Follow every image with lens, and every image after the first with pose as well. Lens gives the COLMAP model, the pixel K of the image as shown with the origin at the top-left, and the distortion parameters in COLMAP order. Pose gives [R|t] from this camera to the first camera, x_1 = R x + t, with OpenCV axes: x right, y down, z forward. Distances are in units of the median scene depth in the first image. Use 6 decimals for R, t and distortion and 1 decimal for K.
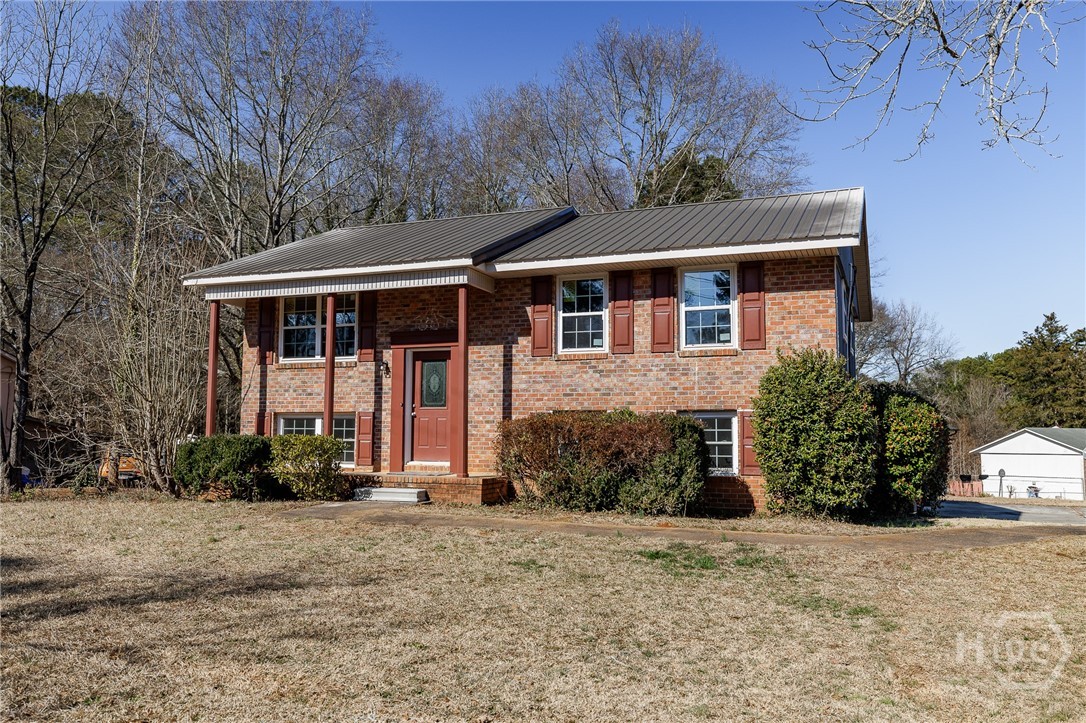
lens RADIAL K [[919.1, 0, 548.4], [0, 919.1, 358.6], [0, 0, 1]] dist [-0.000072, -0.008639]
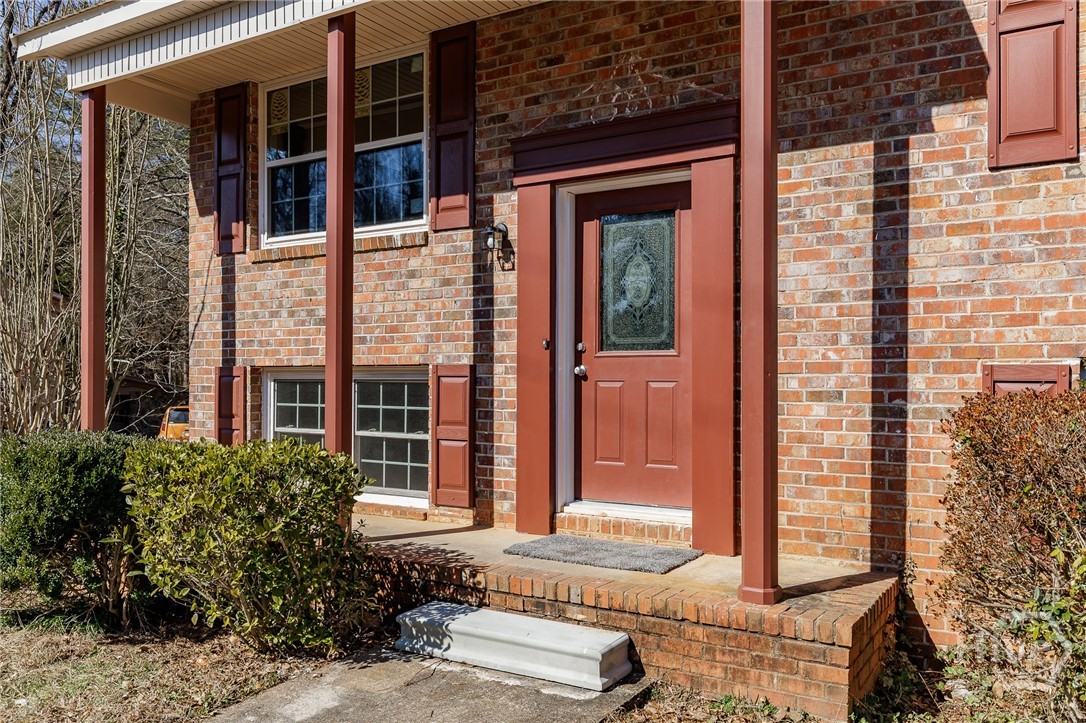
lens RADIAL K [[873.9, 0, 544.0], [0, 873.9, 383.6], [0, 0, 1]] dist [0.000287, -0.003101]
pose [[0.984245, -0.002285, -0.176795, -0.102796], [0.017956, 0.996039, 0.087090, 0.036542], [0.175895, -0.088892, 0.980387, 0.680078]]
